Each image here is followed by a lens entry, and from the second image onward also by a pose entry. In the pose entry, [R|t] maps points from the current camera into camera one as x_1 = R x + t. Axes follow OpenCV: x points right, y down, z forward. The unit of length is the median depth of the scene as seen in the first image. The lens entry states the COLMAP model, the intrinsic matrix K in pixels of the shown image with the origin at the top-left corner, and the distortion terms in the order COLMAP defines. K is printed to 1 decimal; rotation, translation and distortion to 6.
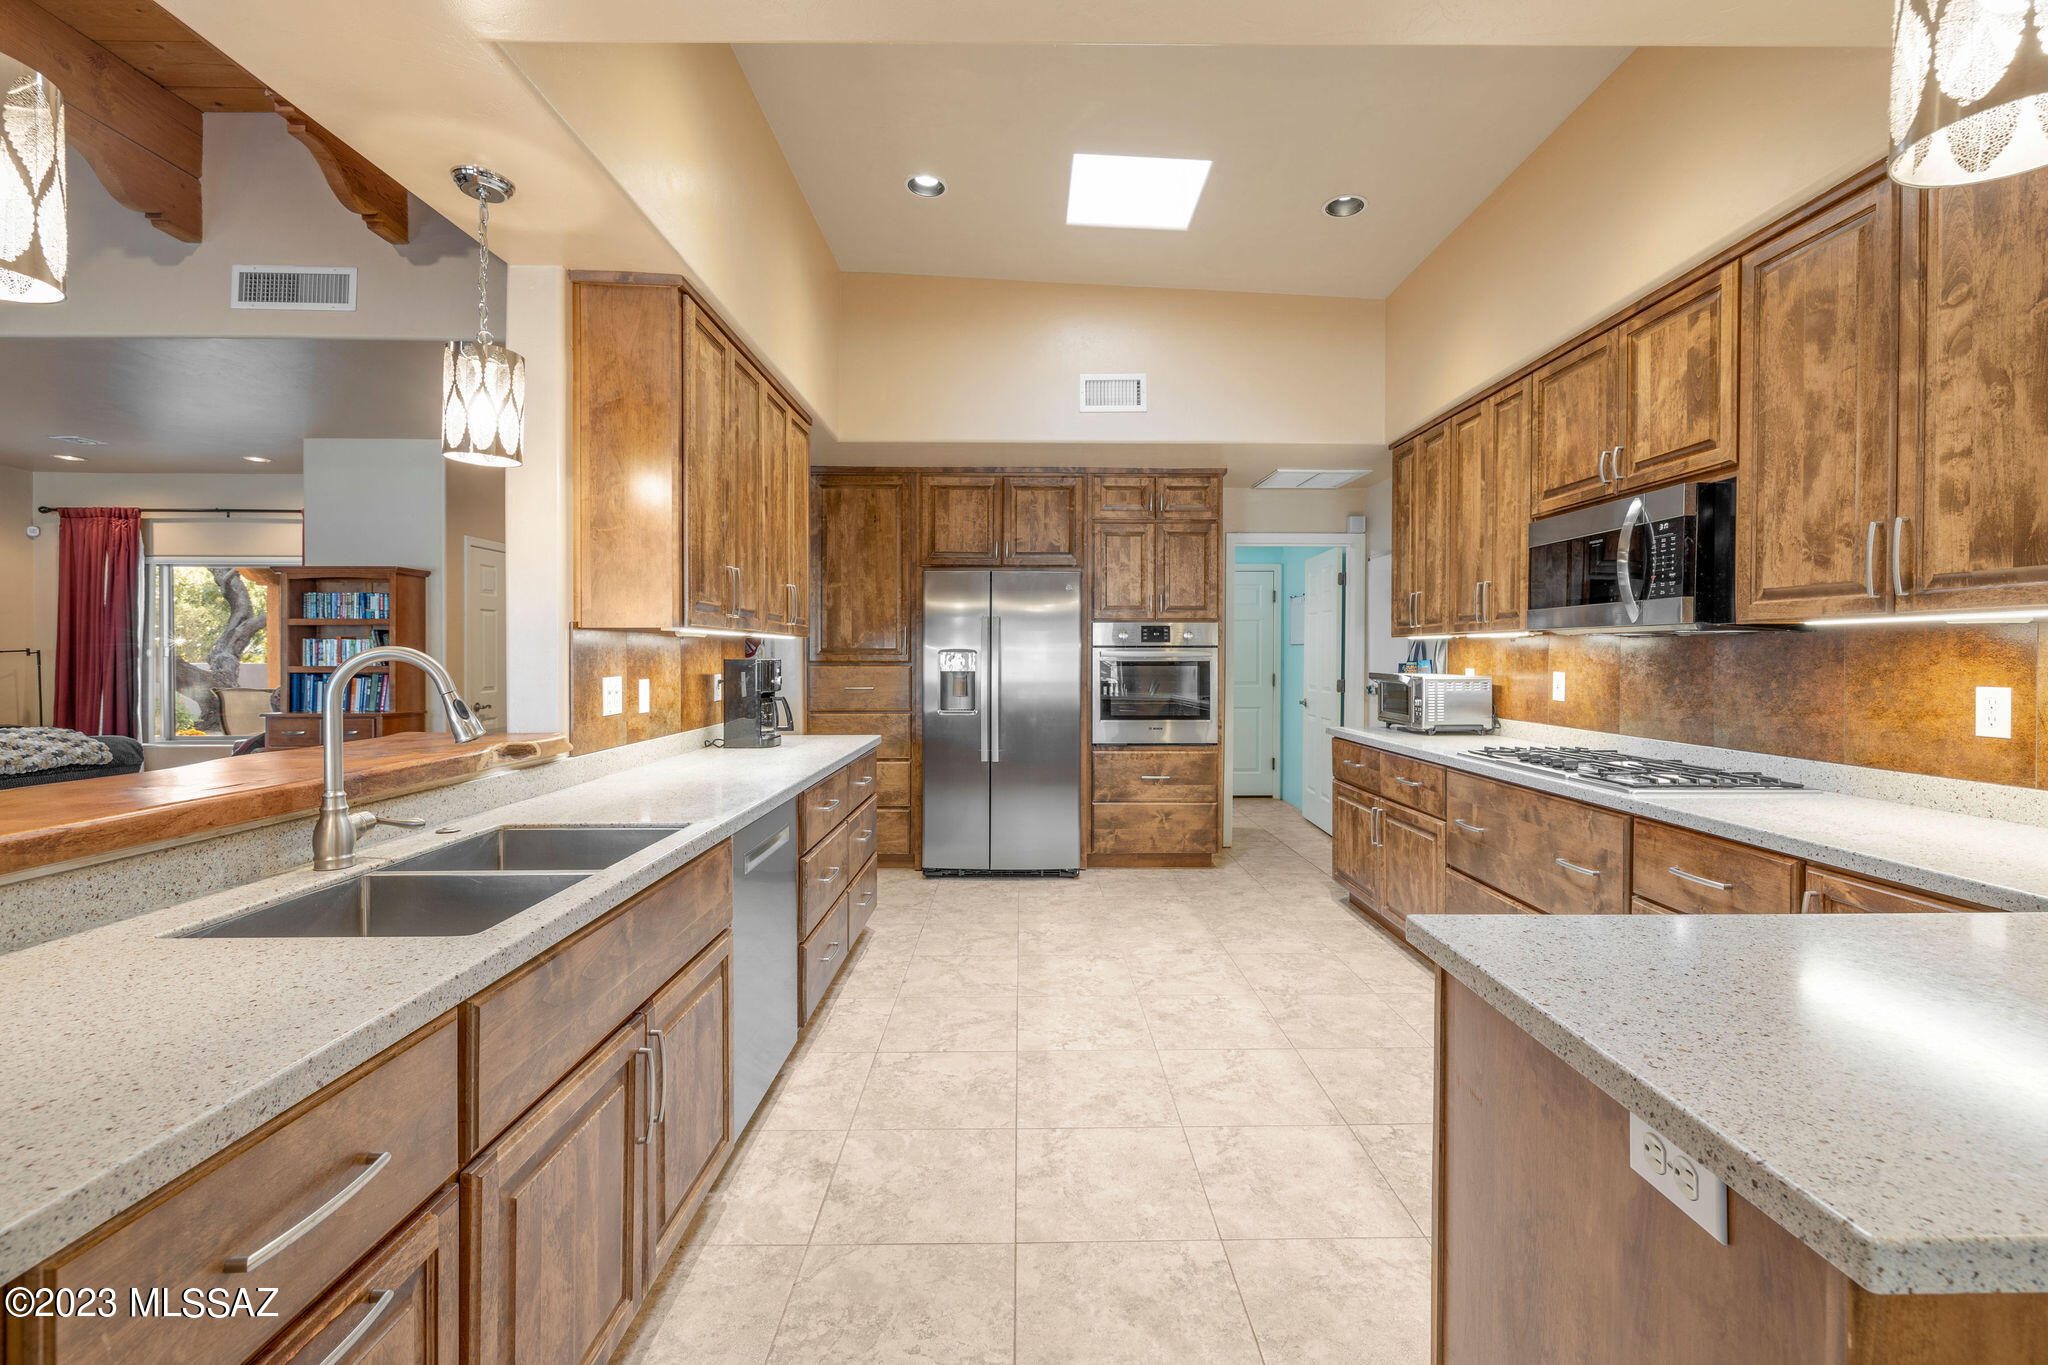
lens RADIAL K [[871.5, 0, 1026.0], [0, 871.5, 678.9], [0, 0, 1]] dist [0.001566, 0.000381]
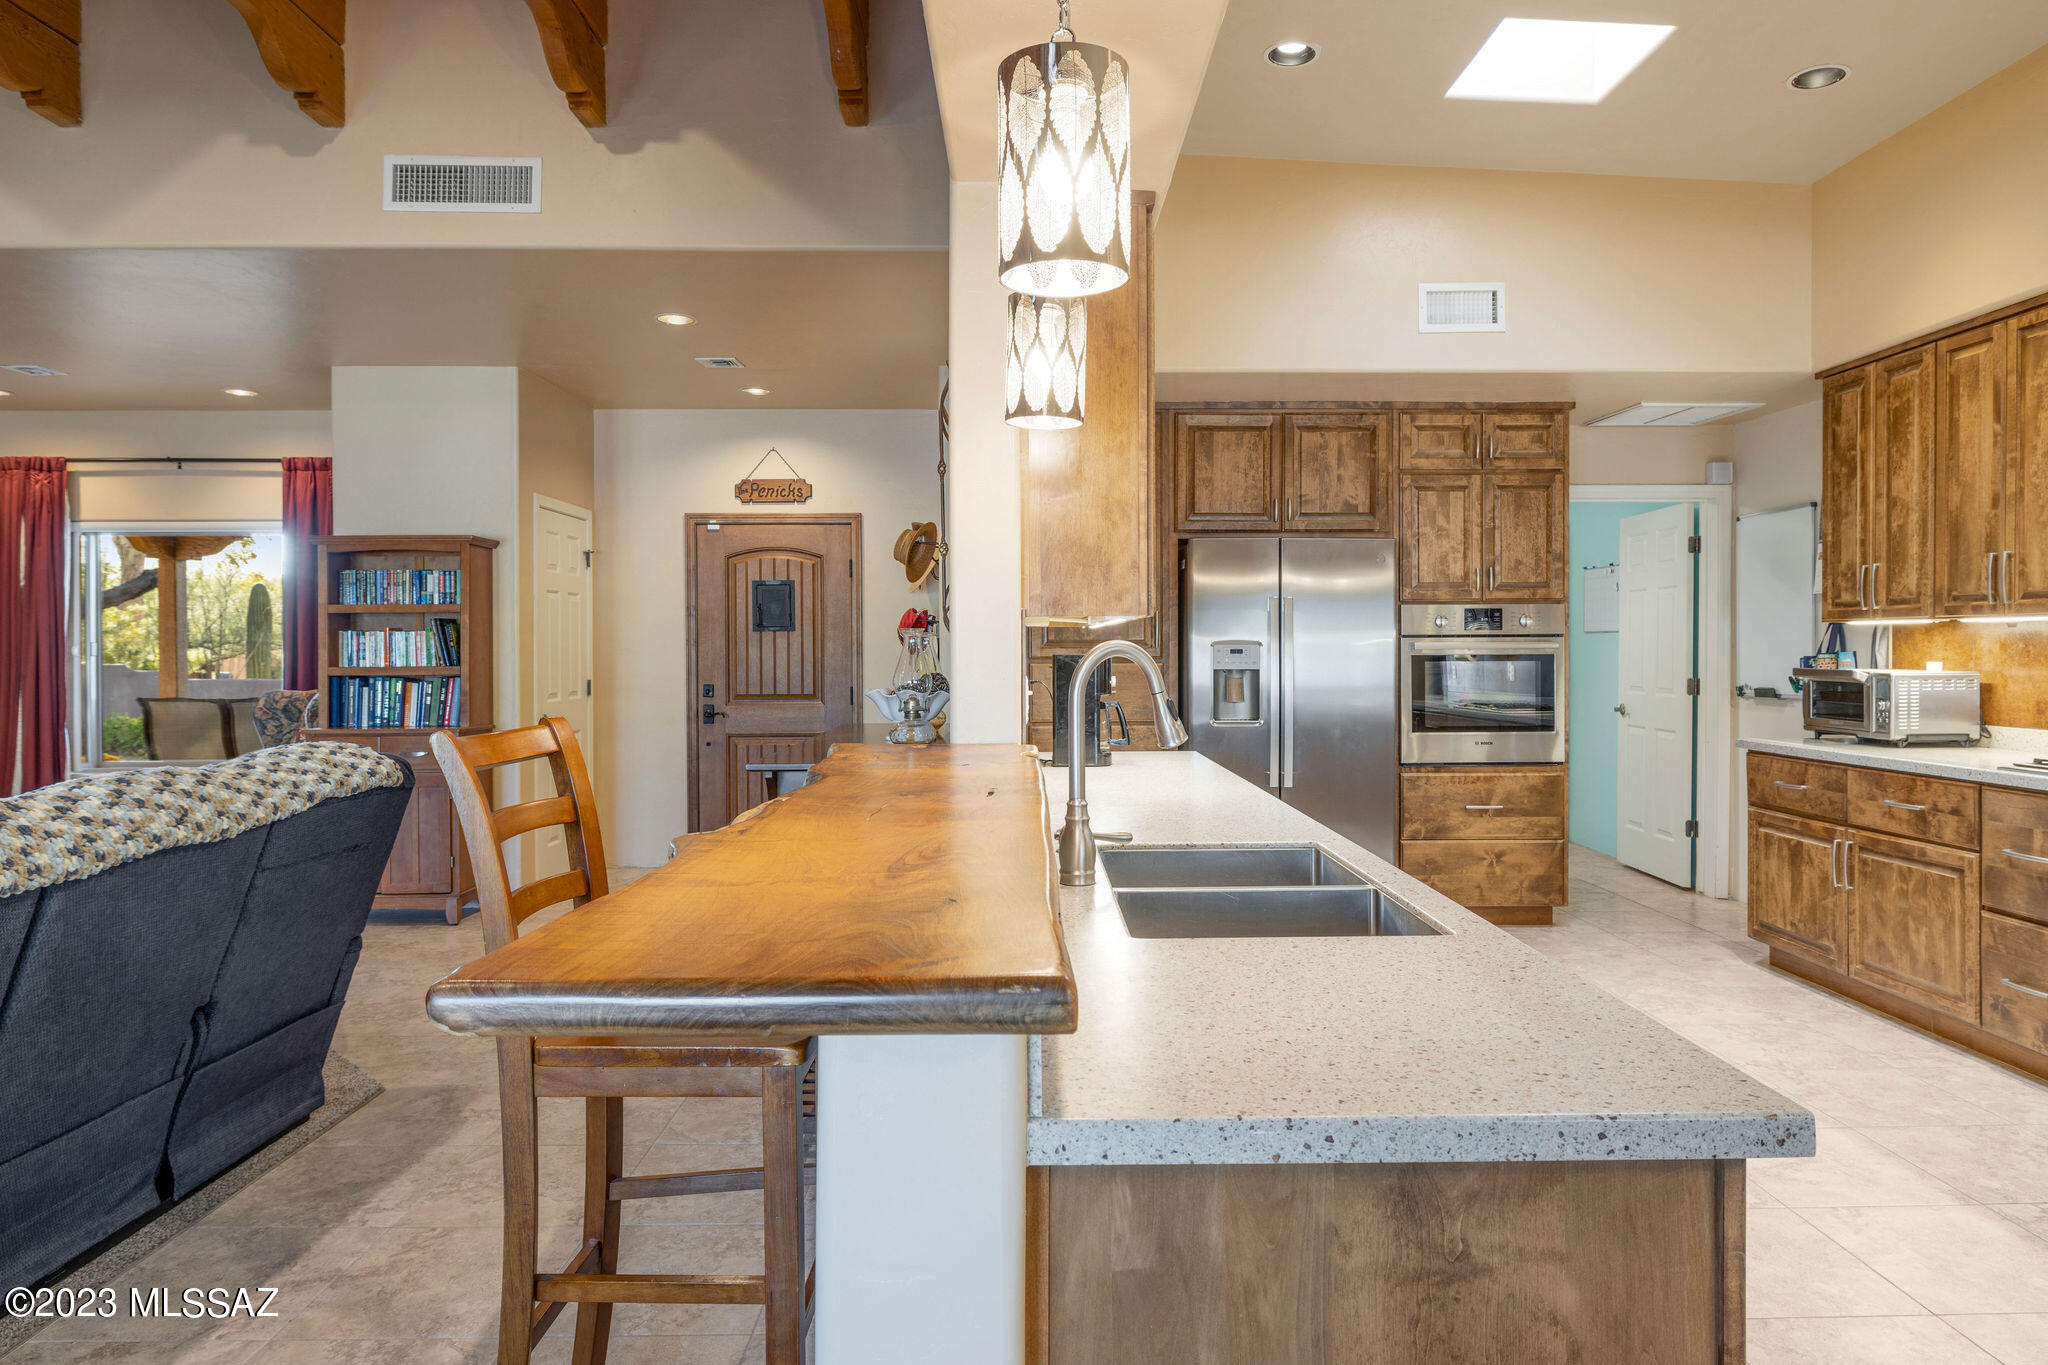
lens RADIAL K [[1248.2, 0, 1024.0], [0, 1248.2, 682.5], [0, 0, 1]] dist [0.000653, -0.000718]
pose [[0.999987, -0.005003, 0.001291, -0.256313], [0.005003, 0.999987, -0.000429, 0.002327], [-0.001289, 0.000436, 0.999999, -0.092749]]
